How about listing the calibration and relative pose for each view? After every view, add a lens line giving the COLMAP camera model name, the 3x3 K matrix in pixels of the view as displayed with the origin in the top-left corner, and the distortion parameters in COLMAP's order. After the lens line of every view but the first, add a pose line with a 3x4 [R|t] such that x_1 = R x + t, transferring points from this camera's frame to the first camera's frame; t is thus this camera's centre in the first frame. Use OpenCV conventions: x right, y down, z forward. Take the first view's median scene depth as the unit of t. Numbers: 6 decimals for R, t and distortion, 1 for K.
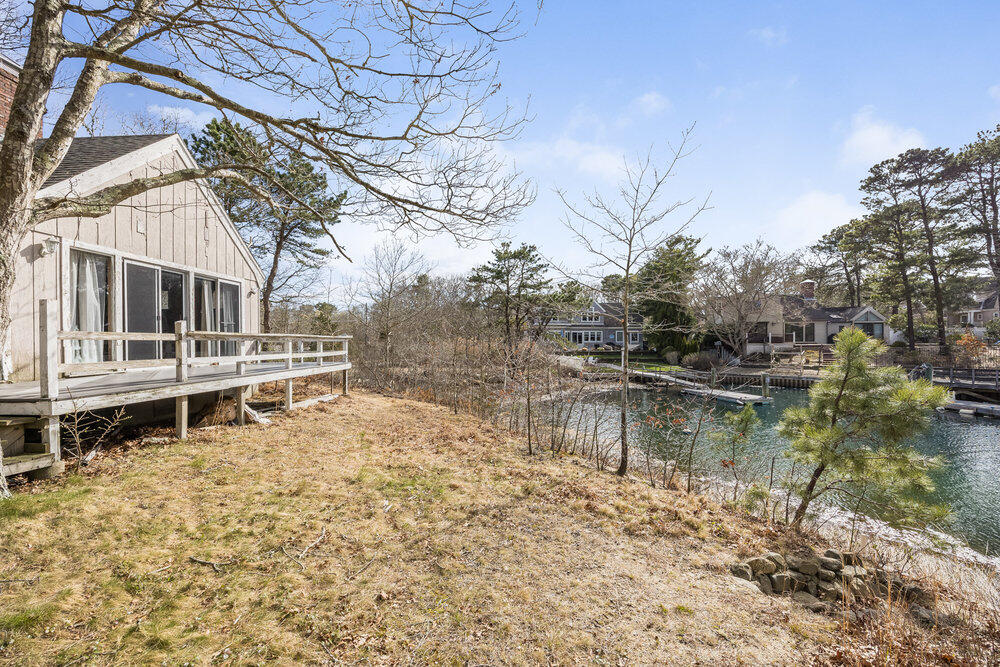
lens RADIAL K [[412.7, 0, 501.8], [0, 412.7, 344.7], [0, 0, 1]] dist [-0.019615, 0.000140]
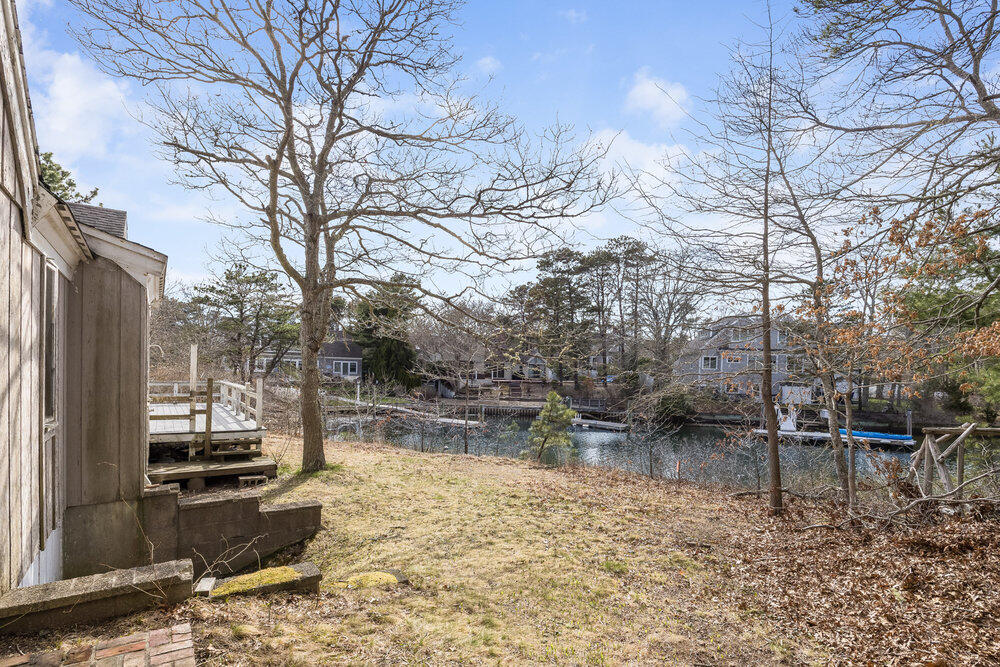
lens RADIAL K [[480.0, 0, 514.9], [0, 480.0, 377.1], [0, 0, 1]] dist [-0.027587, -0.000162]
pose [[0.762567, 0.016197, 0.646706, -0.209591], [-0.023779, 0.999713, 0.003002, -0.019643], [-0.646472, -0.017667, 0.762734, -0.190518]]
